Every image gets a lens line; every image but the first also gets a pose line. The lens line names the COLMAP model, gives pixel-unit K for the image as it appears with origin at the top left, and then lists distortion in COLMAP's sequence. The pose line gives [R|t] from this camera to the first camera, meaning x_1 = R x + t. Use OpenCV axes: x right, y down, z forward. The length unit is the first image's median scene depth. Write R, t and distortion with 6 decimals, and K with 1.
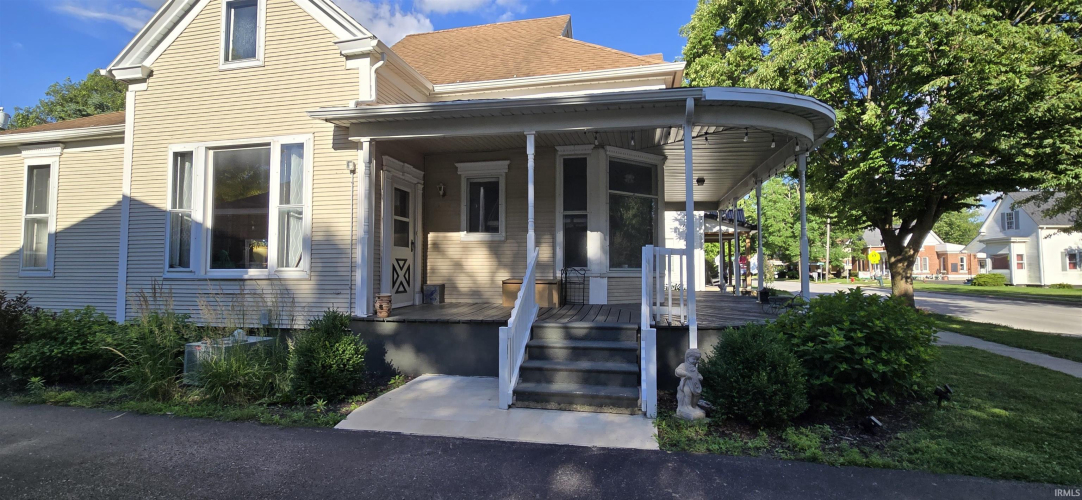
lens RADIAL K [[469.7, 0, 536.7], [0, 469.7, 247.6], [0, 0, 1]] dist [0.001693, -0.000255]
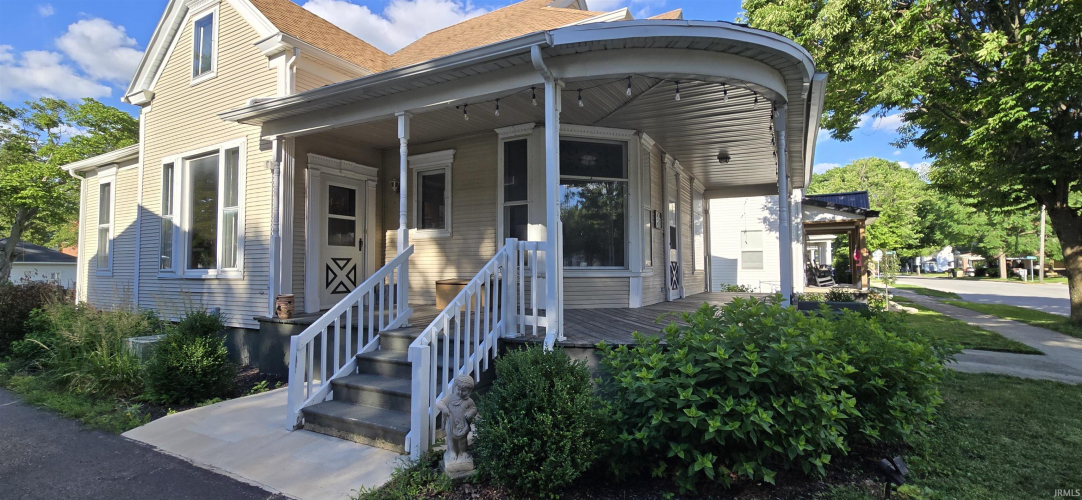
lens RADIAL K [[469.7, 0, 536.7], [0, 469.7, 247.6], [0, 0, 1]] dist [0.001693, -0.000255]
pose [[0.957532, -0.016721, -0.287841, 0.389259], [0.018075, 0.999835, 0.002047, 0.007289], [0.287760, -0.007163, 0.957676, 0.186702]]
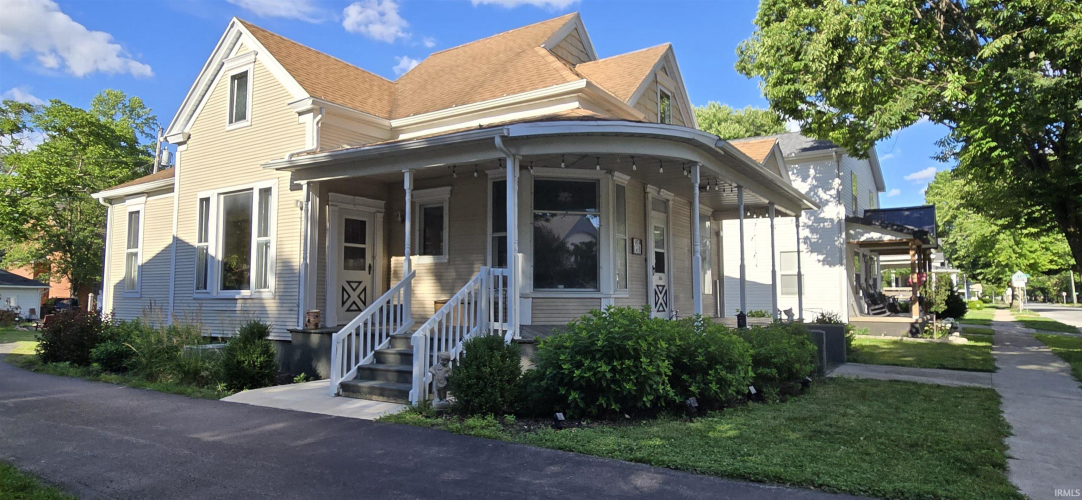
lens RADIAL K [[631.4, 0, 541.0], [0, 631.4, 250.0], [0, 0, 1]] dist [0.000313, 0.000968]
pose [[0.937483, -0.025768, -0.347076, 0.672876], [0.017047, 0.999458, -0.028156, -0.000390], [0.347614, 0.020479, 0.937414, -0.270146]]
